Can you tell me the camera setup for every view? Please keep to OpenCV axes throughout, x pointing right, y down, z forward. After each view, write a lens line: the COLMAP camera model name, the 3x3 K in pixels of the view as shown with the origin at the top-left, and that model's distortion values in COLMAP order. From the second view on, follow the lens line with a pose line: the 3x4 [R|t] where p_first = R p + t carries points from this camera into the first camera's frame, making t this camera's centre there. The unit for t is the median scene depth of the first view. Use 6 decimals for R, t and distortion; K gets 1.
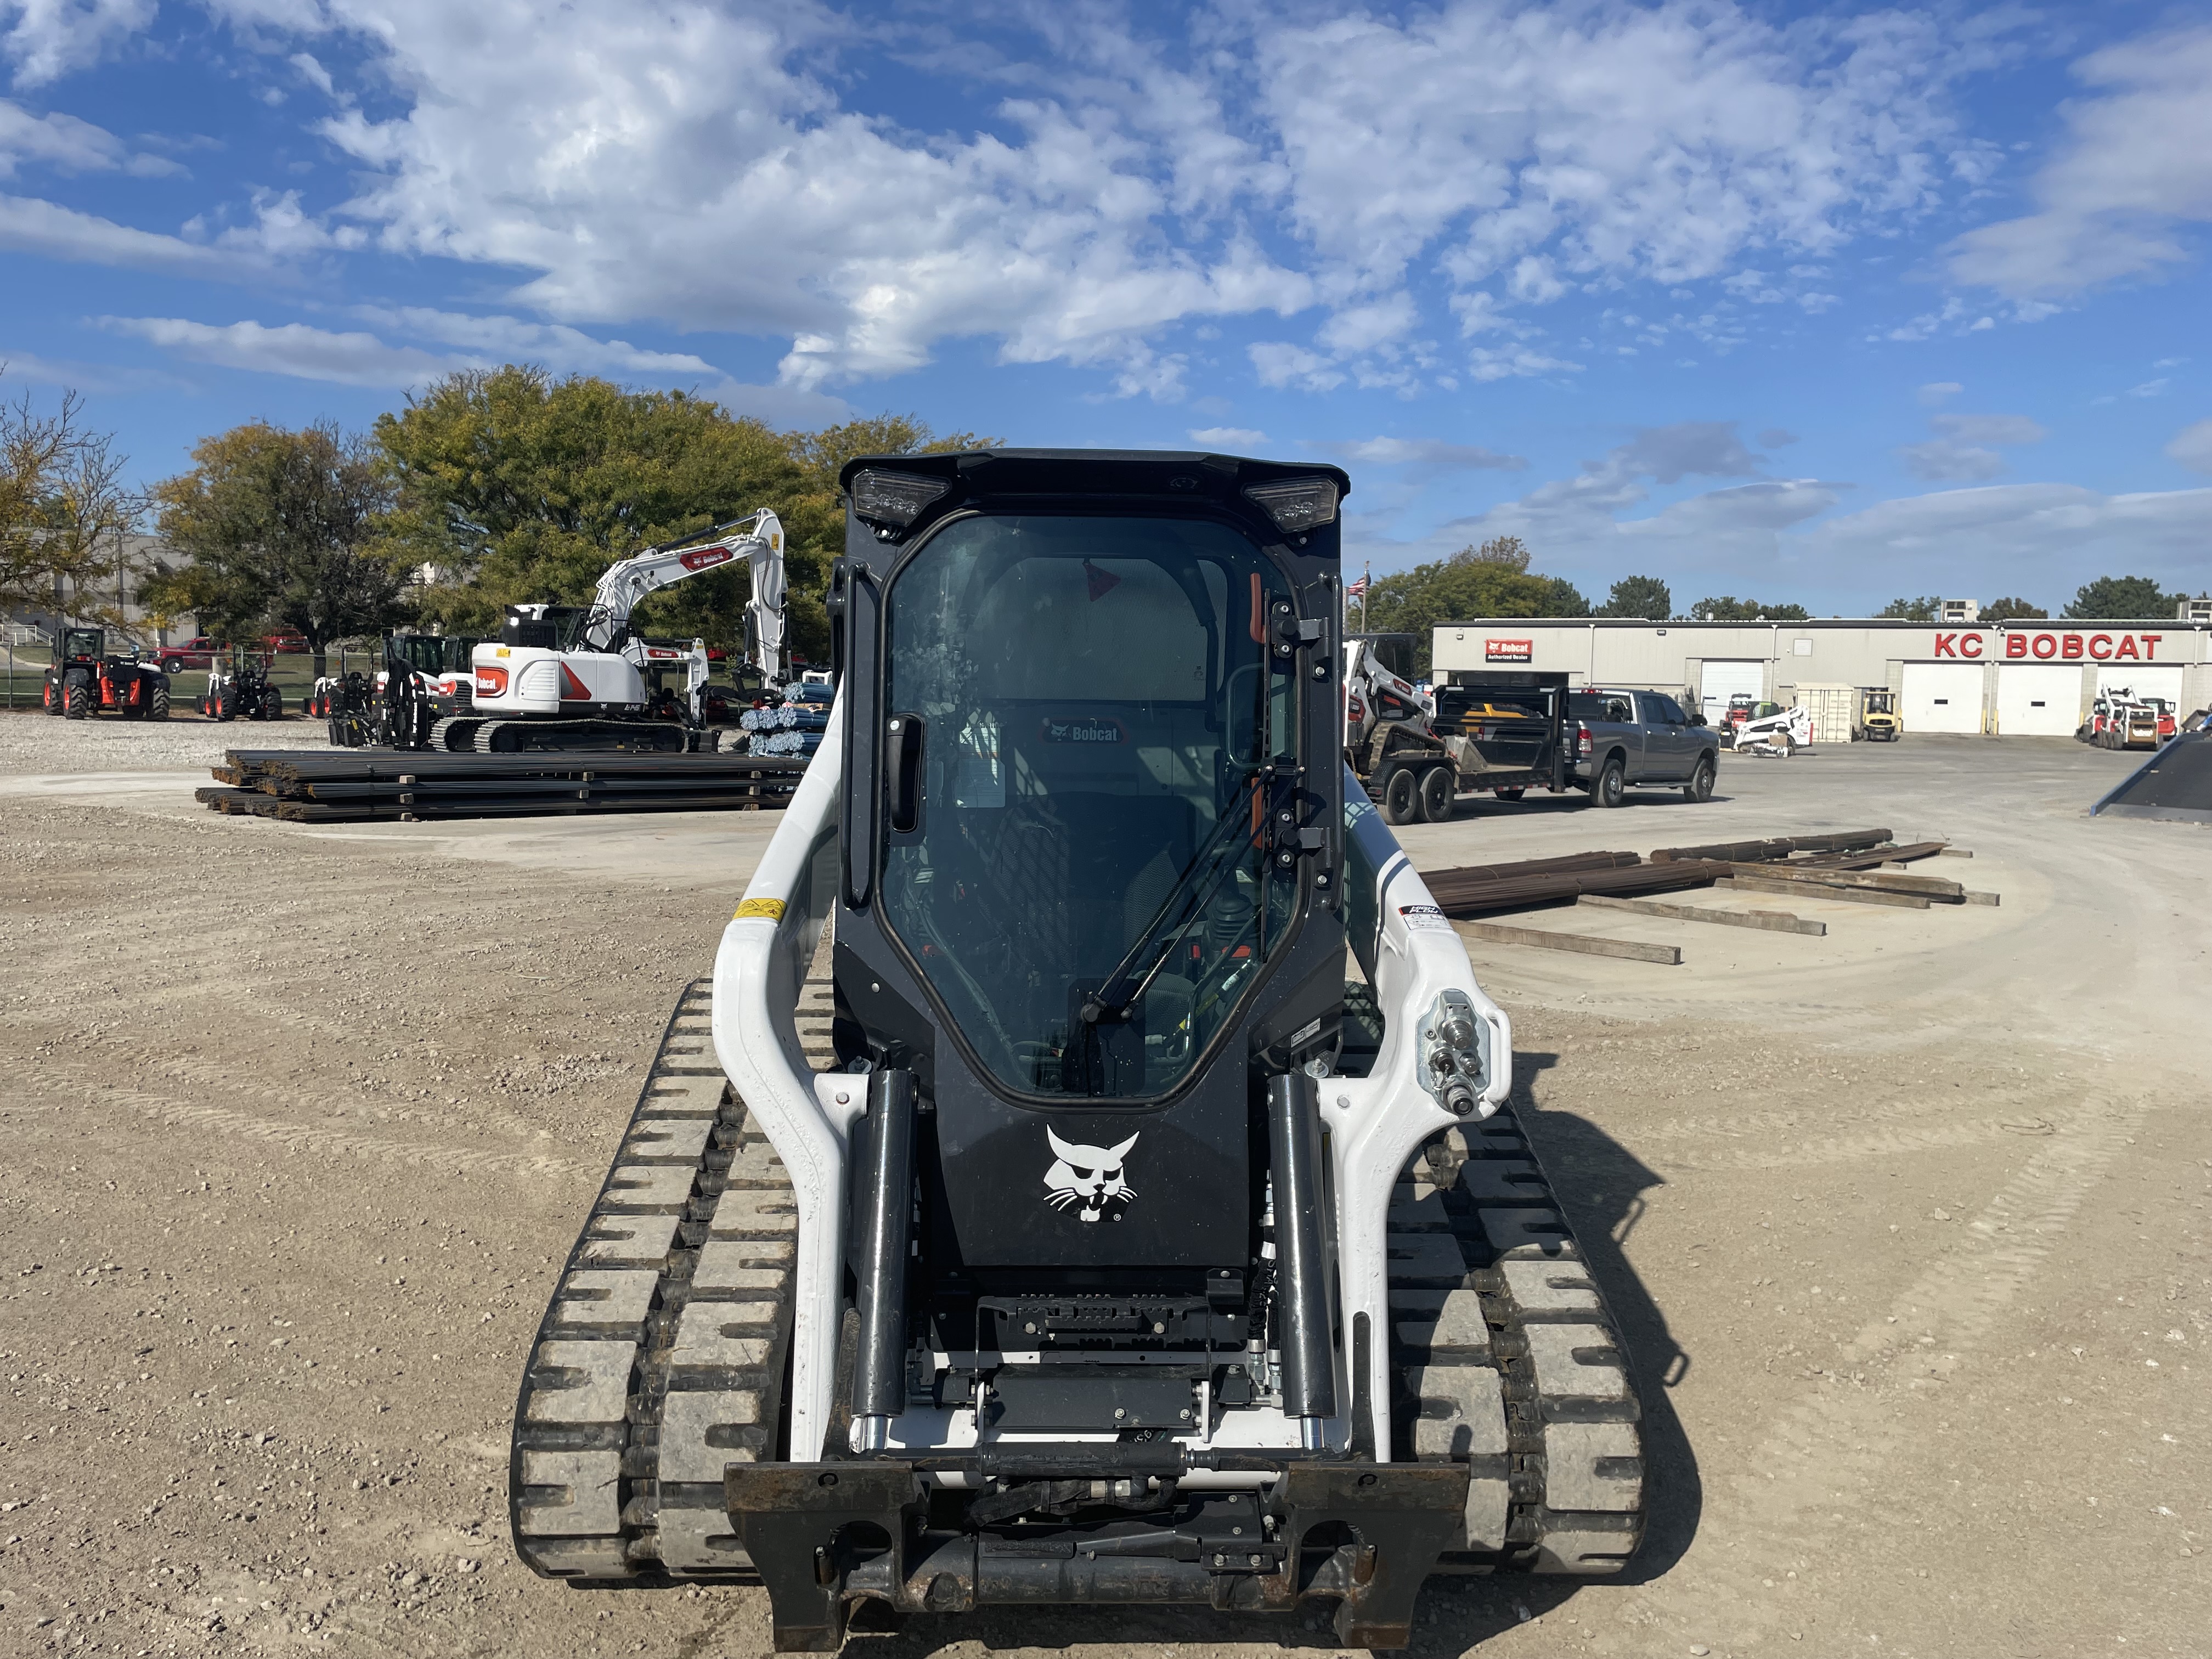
lens RADIAL K [[1660.7, 0, 1096.4], [0, 1660.7, 805.5], [0, 0, 1]] dist [0.076954, -0.103838]
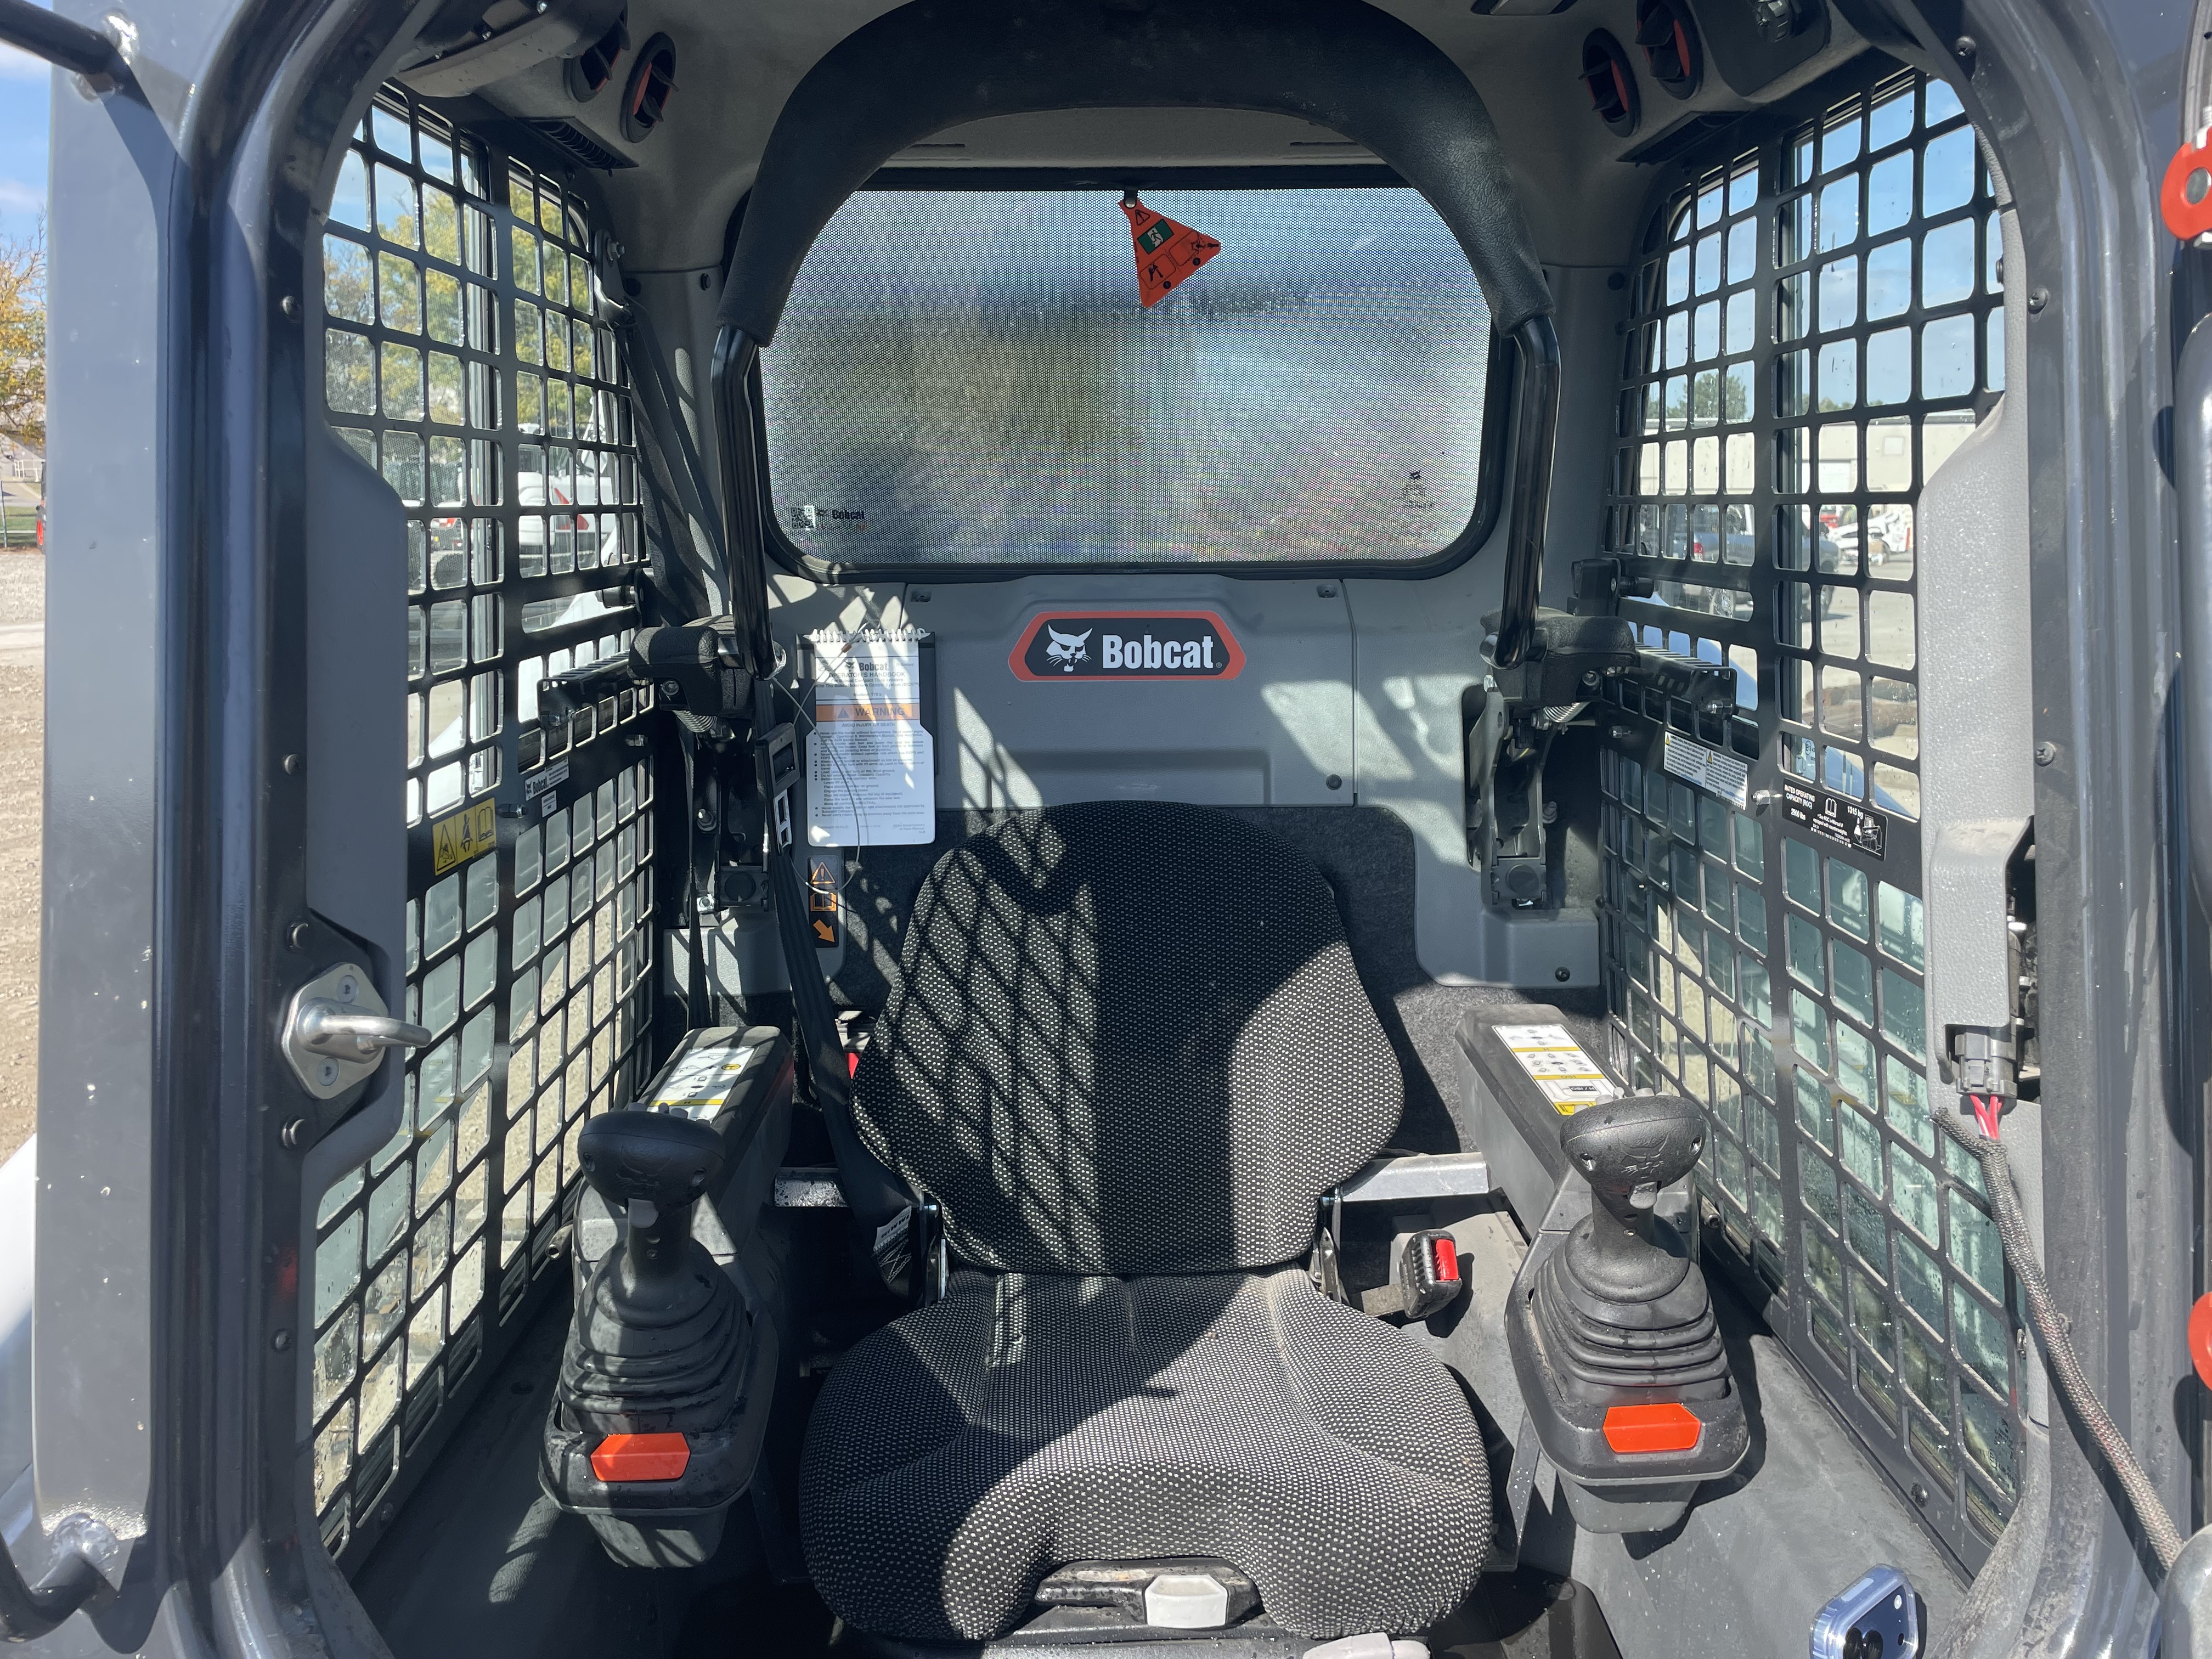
lens RADIAL K [[1660.7, 0, 1096.4], [0, 1660.7, 805.5], [0, 0, 1]] dist [0.076954, -0.103838]
pose [[0.999545, -0.014740, -0.026304, -0.005679], [0.017486, 0.994061, 0.107413, -0.049429], [0.024565, -0.107824, 0.993866, 0.601472]]
